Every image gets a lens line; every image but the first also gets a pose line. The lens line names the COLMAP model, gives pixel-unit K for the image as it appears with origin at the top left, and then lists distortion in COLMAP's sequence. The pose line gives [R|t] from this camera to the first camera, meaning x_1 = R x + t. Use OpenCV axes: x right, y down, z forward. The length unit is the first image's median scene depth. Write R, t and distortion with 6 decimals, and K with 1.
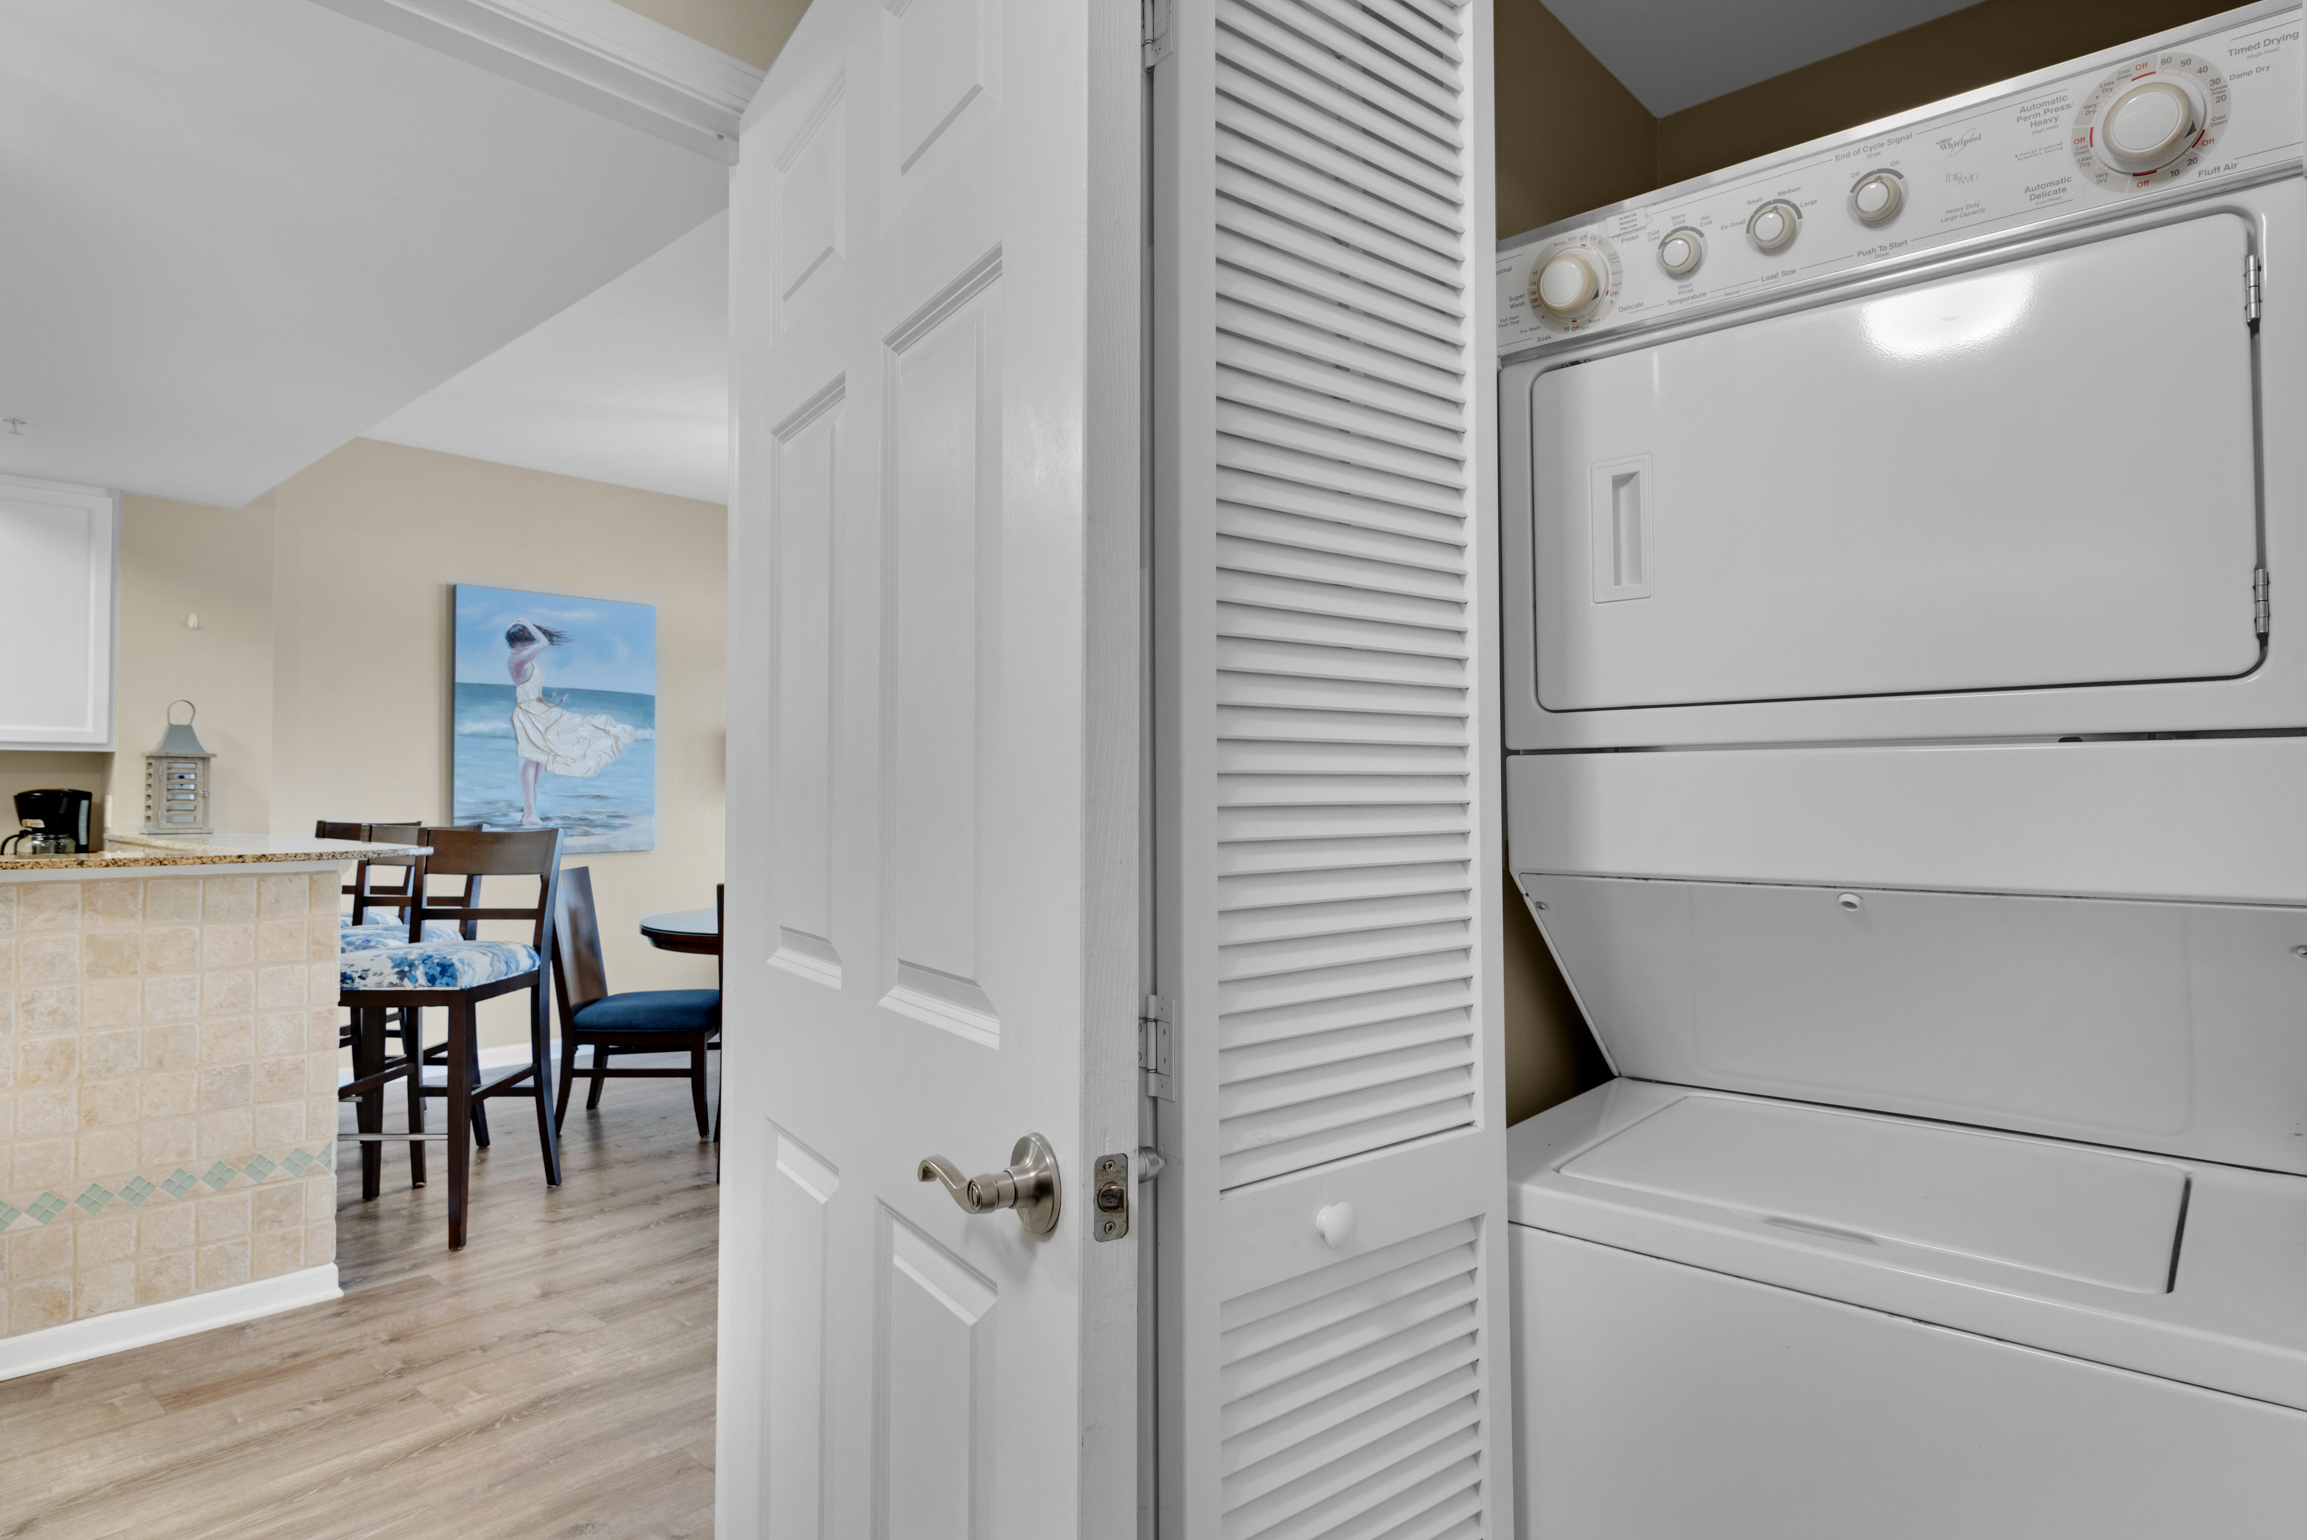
lens RADIAL K [[1257.6, 0, 1153.2], [0, 1257.6, 764.0], [0, 0, 1]] dist [0.007709, -0.006392]
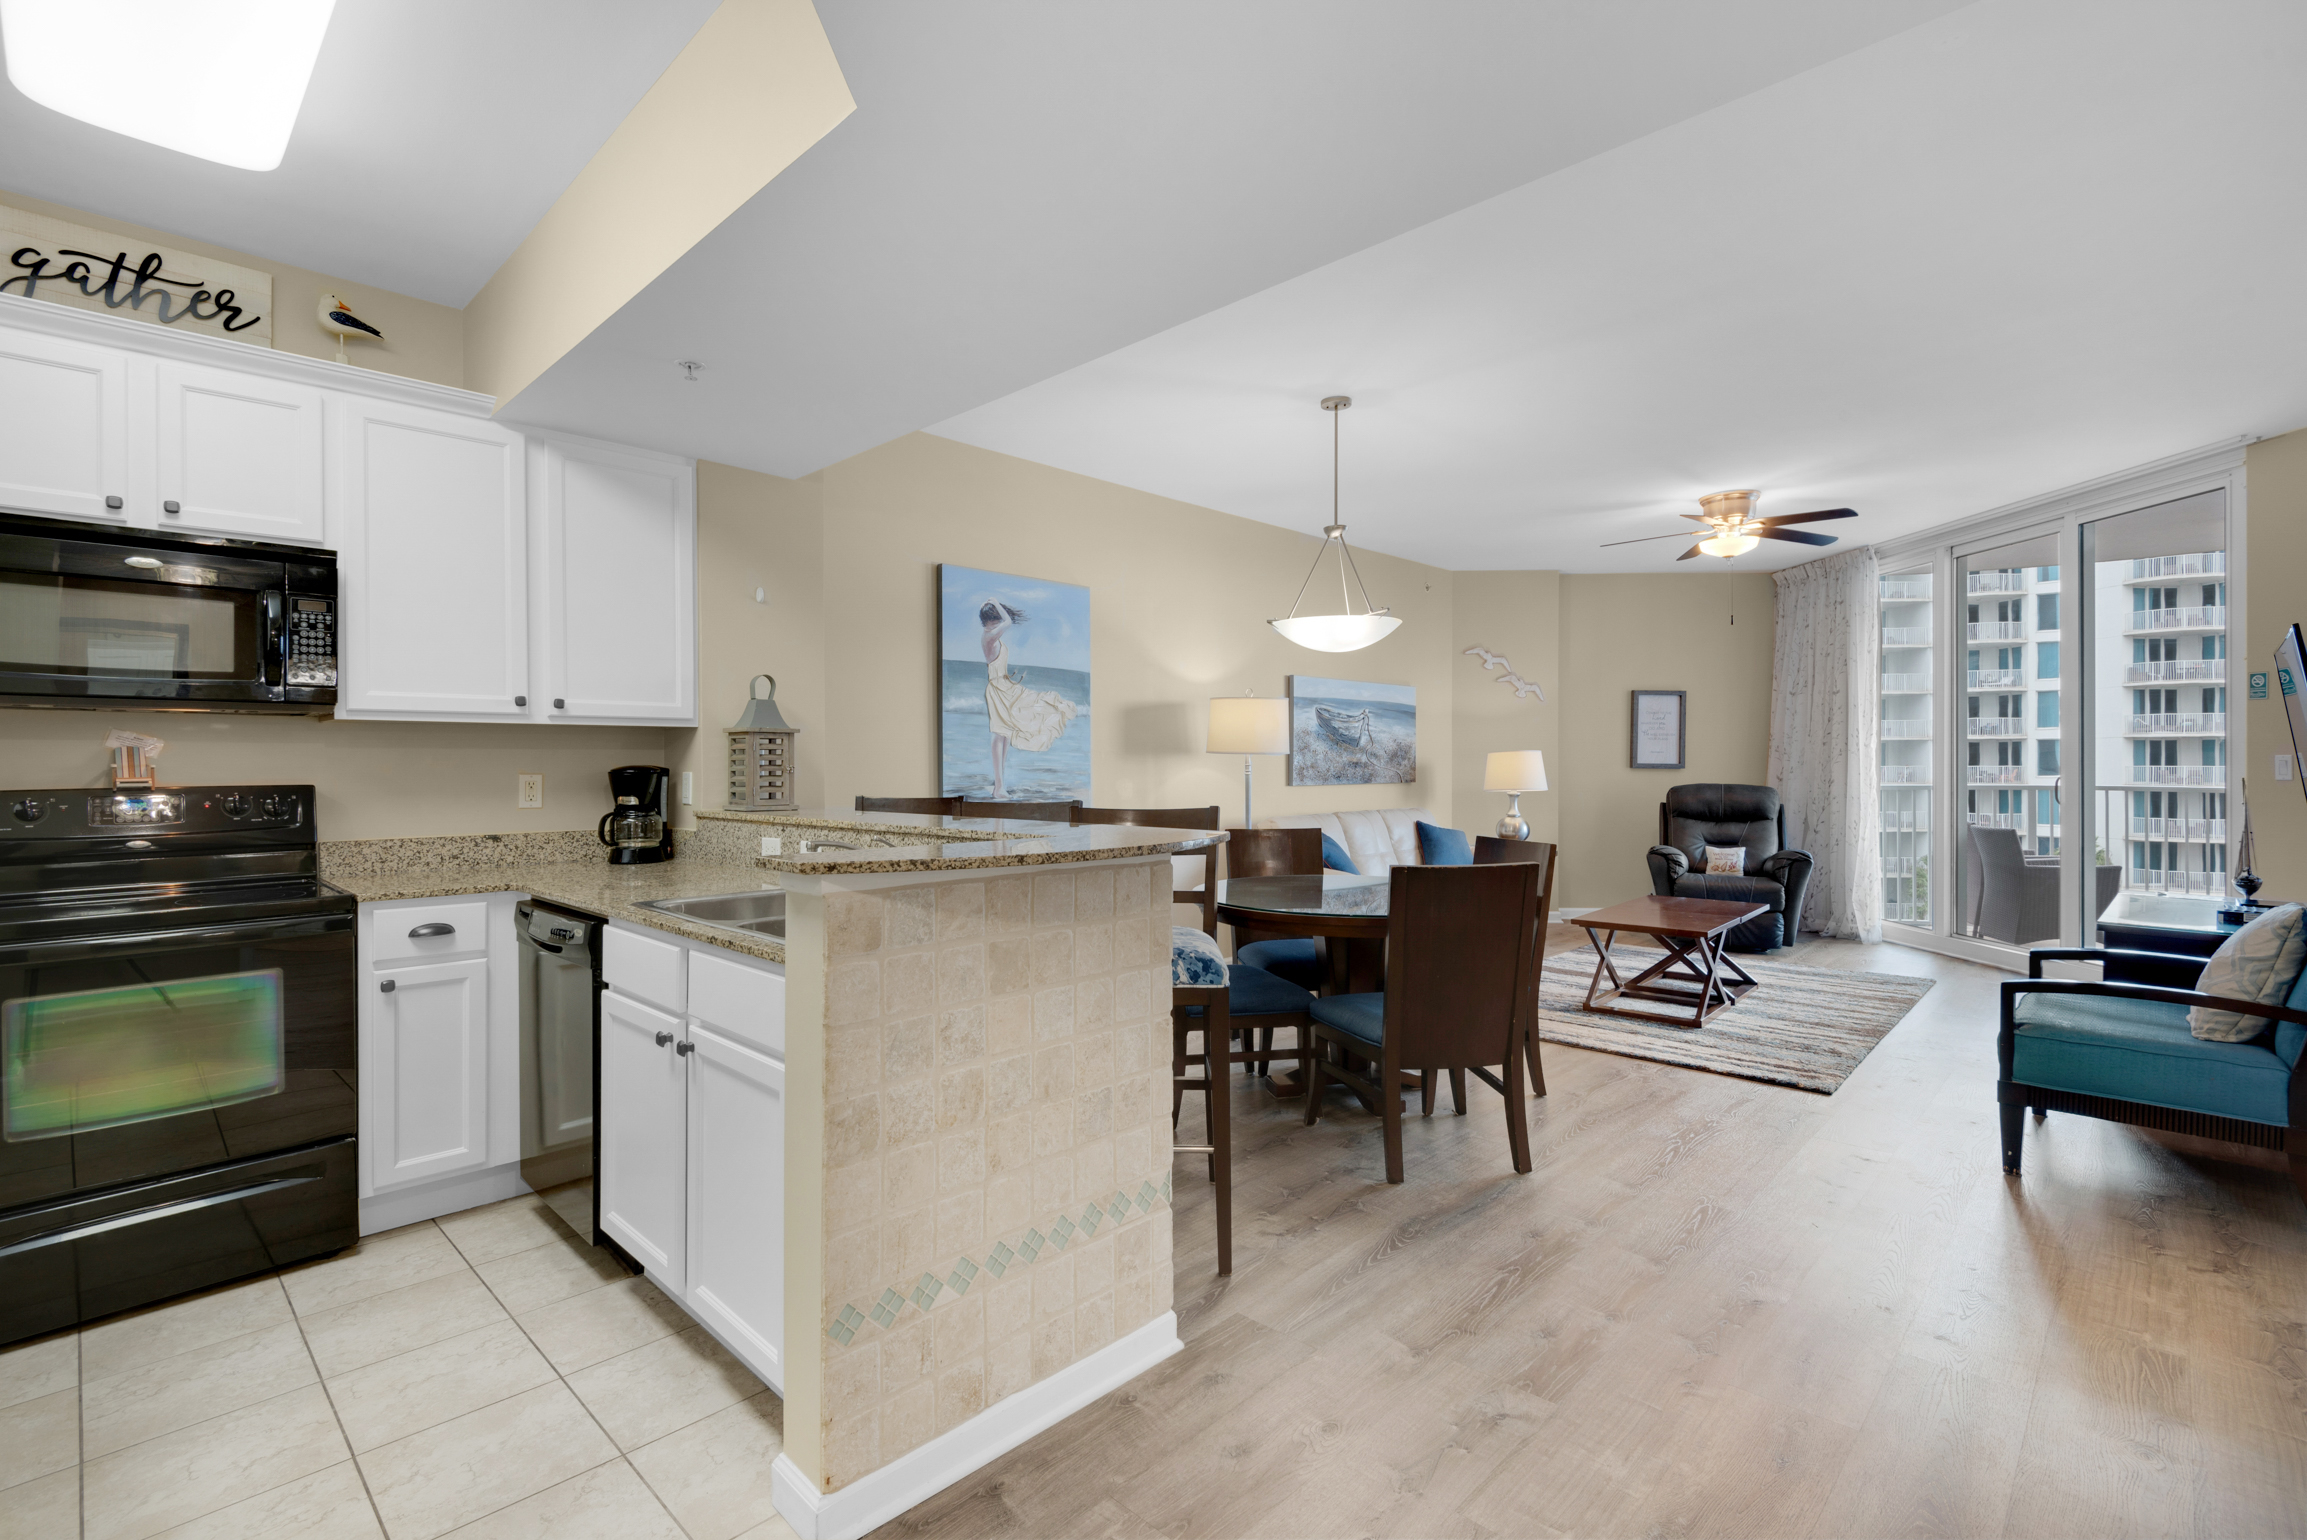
lens RADIAL K [[1038.6, 0, 1145.3], [0, 1038.6, 763.5], [0, 0, 1]] dist [0.014705, -0.008167]
pose [[0.999346, -0.004265, -0.035897, -0.450400], [0.005062, 0.999742, 0.022142, 0.002111], [0.035794, -0.022309, 0.999110, 0.203644]]
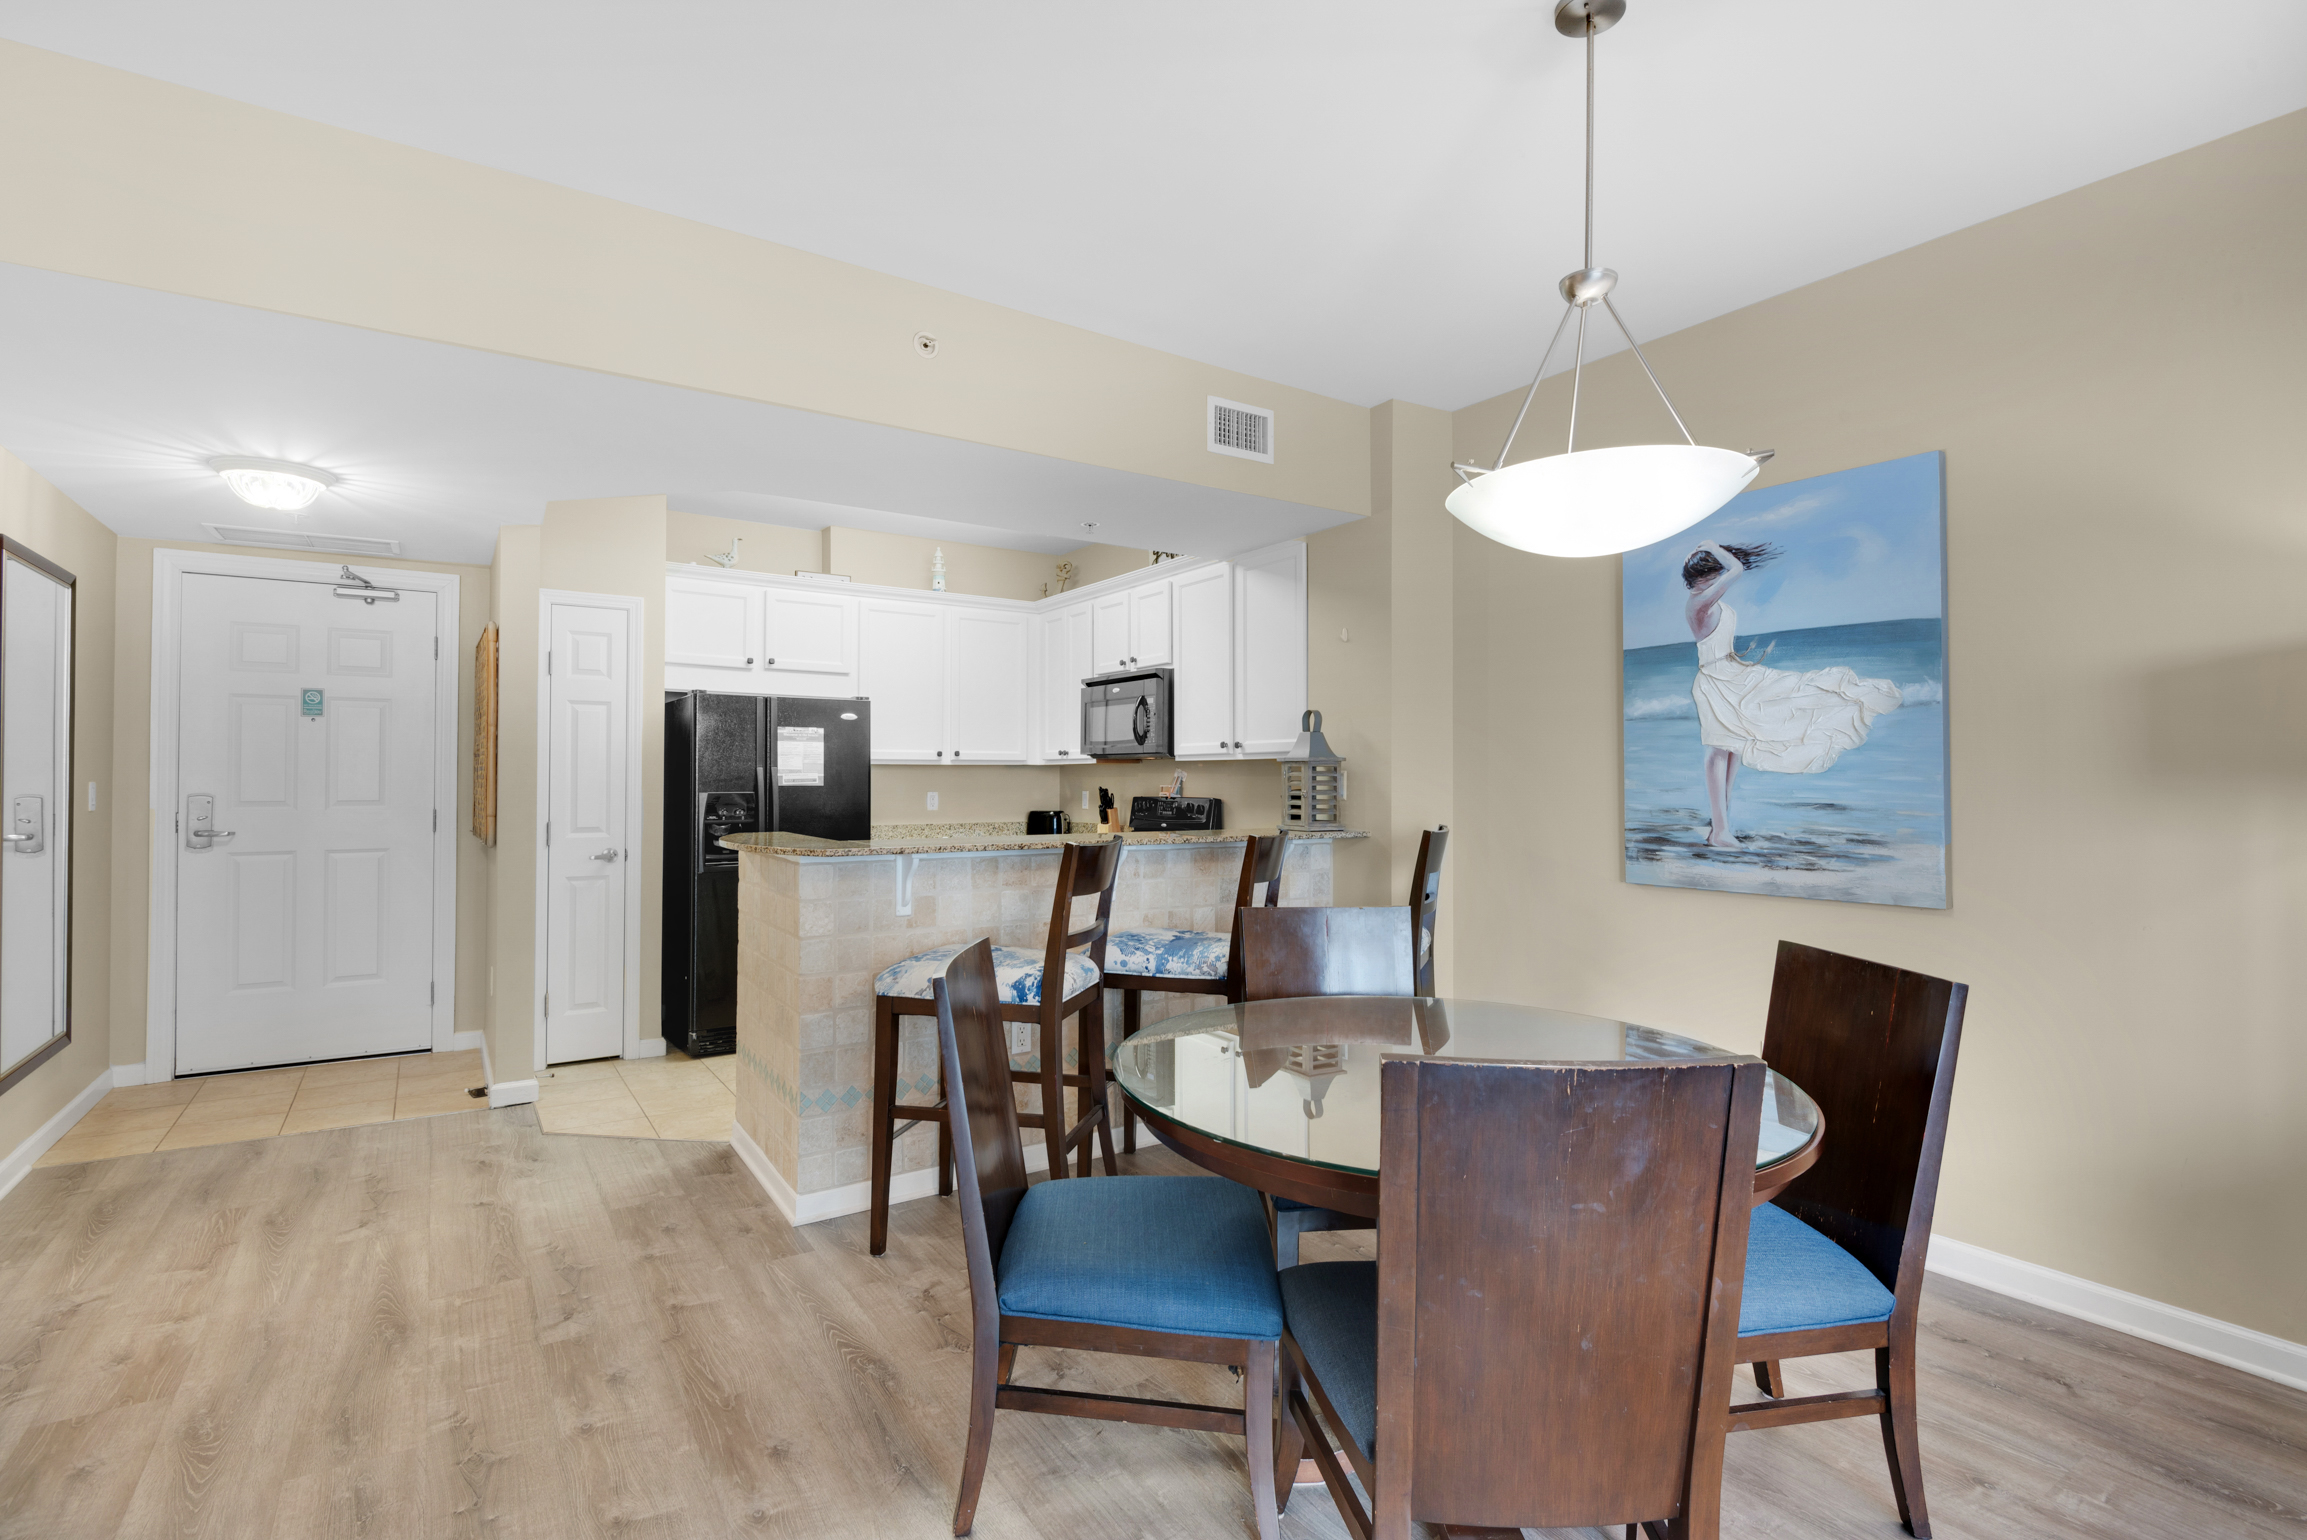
lens RADIAL K [[1106.5, 0, 1171.8], [0, 1106.5, 757.7], [0, 0, 1]] dist [0.005160, -0.005565]
pose [[-0.248115, -0.019412, -0.968536, 0.192067], [0.020311, 0.999475, -0.025235, 0.013677], [0.968518, -0.025934, -0.247591, 1.127357]]
